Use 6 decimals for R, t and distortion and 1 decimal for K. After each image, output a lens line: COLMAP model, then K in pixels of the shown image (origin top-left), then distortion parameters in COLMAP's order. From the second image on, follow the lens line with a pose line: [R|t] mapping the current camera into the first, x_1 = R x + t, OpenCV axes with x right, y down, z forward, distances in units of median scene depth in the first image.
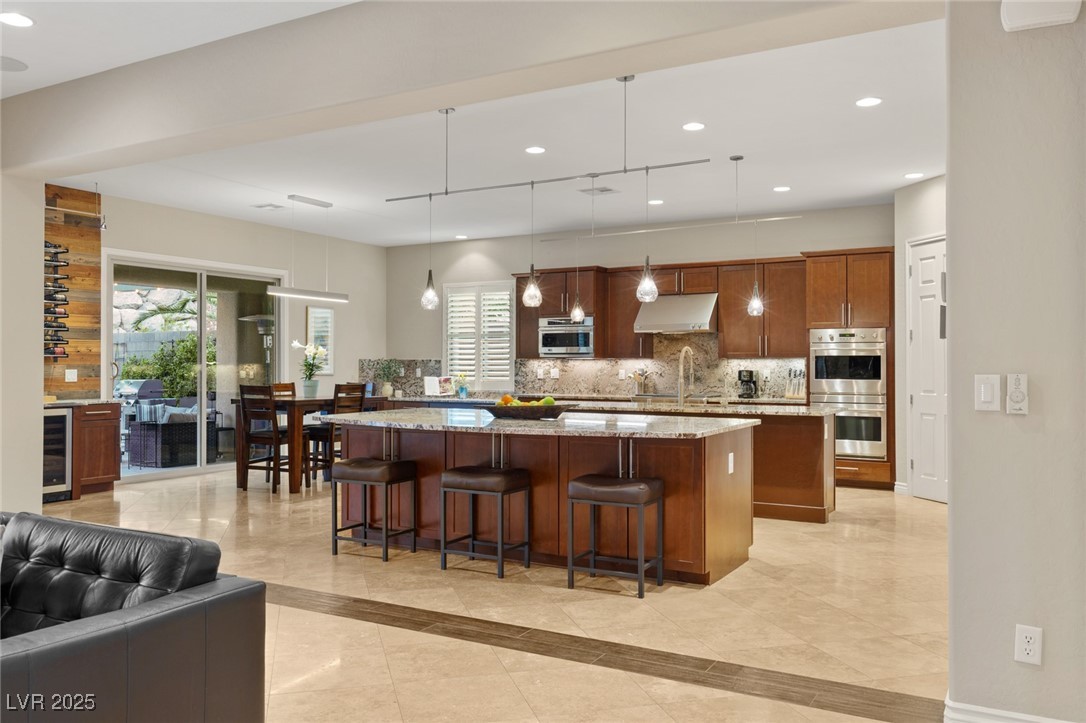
lens RADIAL K [[863.3, 0, 548.0], [0, 863.3, 354.7], [0, 0, 1]] dist [0.009253, -0.011706]
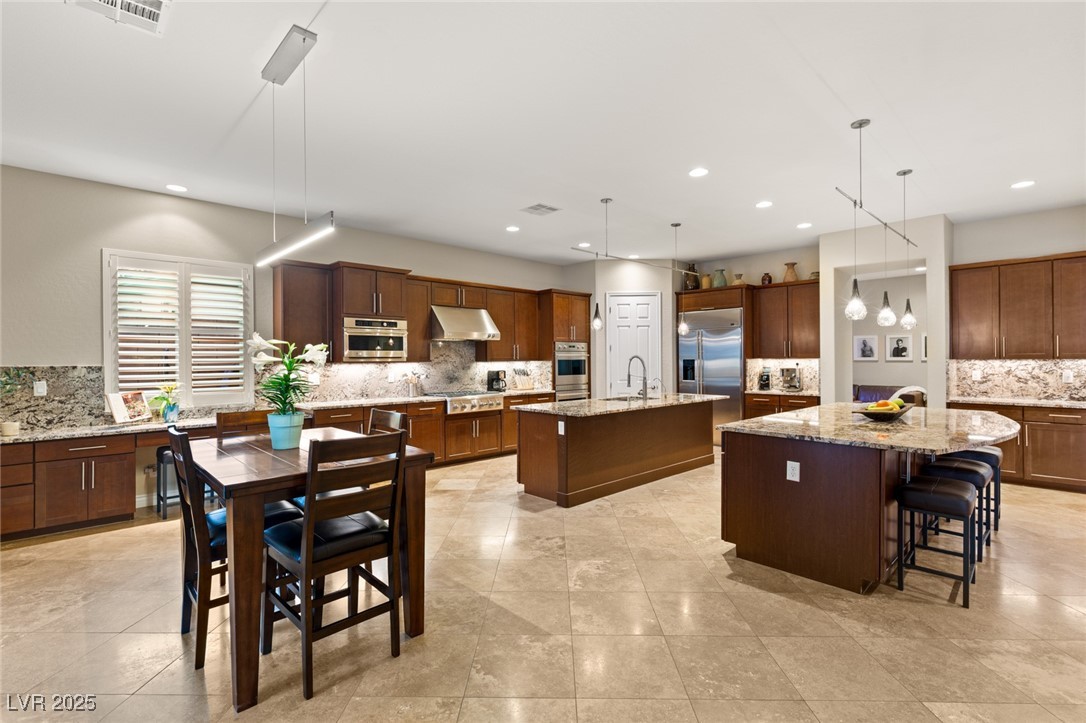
lens RADIAL K [[495.6, 0, 544.6], [0, 495.6, 358.2], [0, 0, 1]] dist [0.011793, -0.003997]
pose [[0.287339, -0.003148, 0.957824, -0.519615], [-0.008239, 0.999949, 0.005758, -0.006263], [-0.957793, -0.009546, 0.287299, 0.787720]]
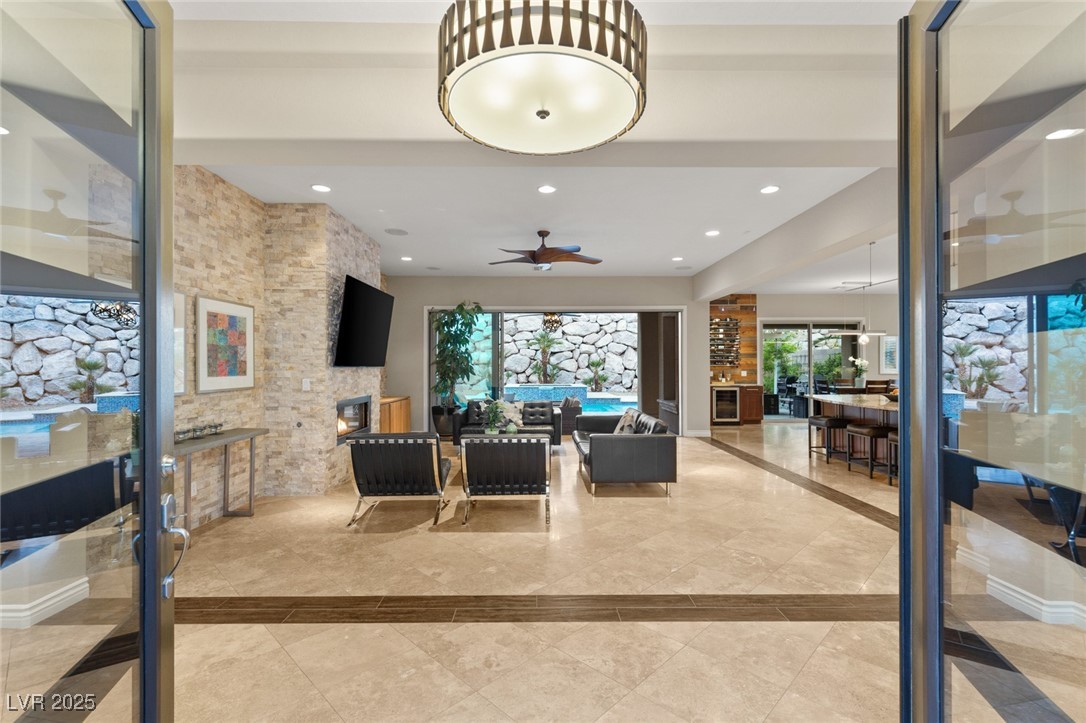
lens RADIAL K [[495.6, 0, 535.6], [0, 495.6, 362.6], [0, 0, 1]] dist [0.011793, -0.003997]
pose [[0.494600, -0.005371, -0.869104, 0.328498], [0.015184, 0.999882, 0.002462, -0.017056], [0.868988, -0.014414, 0.494623, -0.155515]]
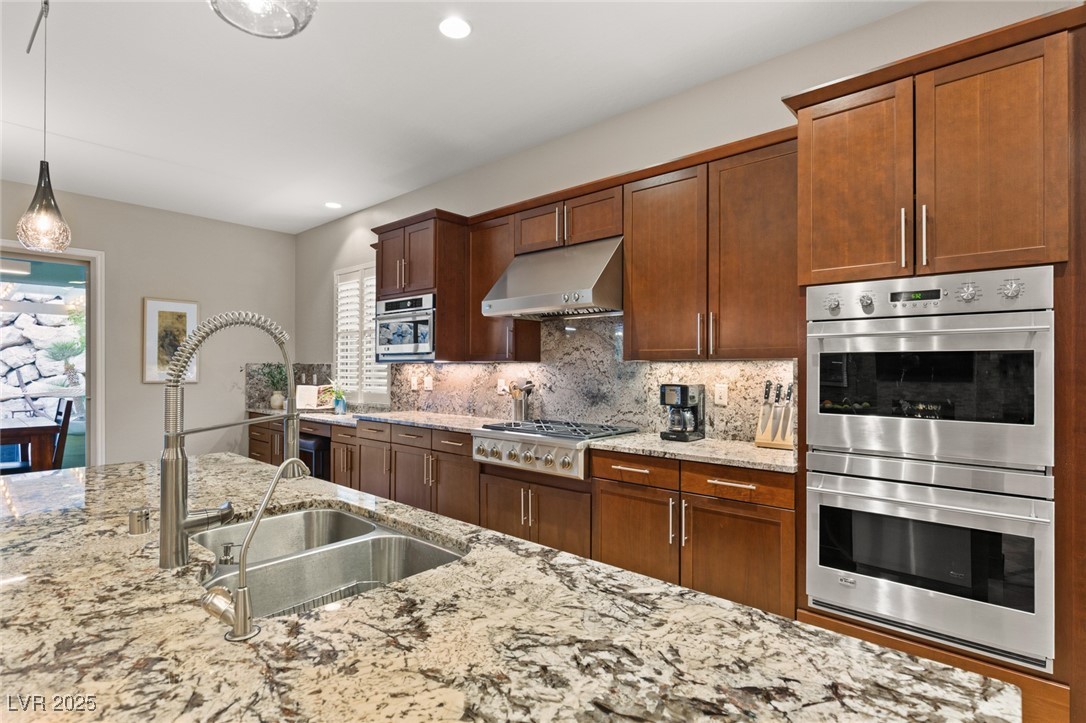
lens RADIAL K [[525.6, 0, 545.0], [0, 525.6, 365.9], [0, 0, 1]] dist [-0.003675, 0.000064]
pose [[0.978902, 0.000085, -0.204328, 0.238499], [0.002002, 0.999948, 0.010006, 0.004325], [0.204319, -0.010204, 0.978851, 0.751008]]
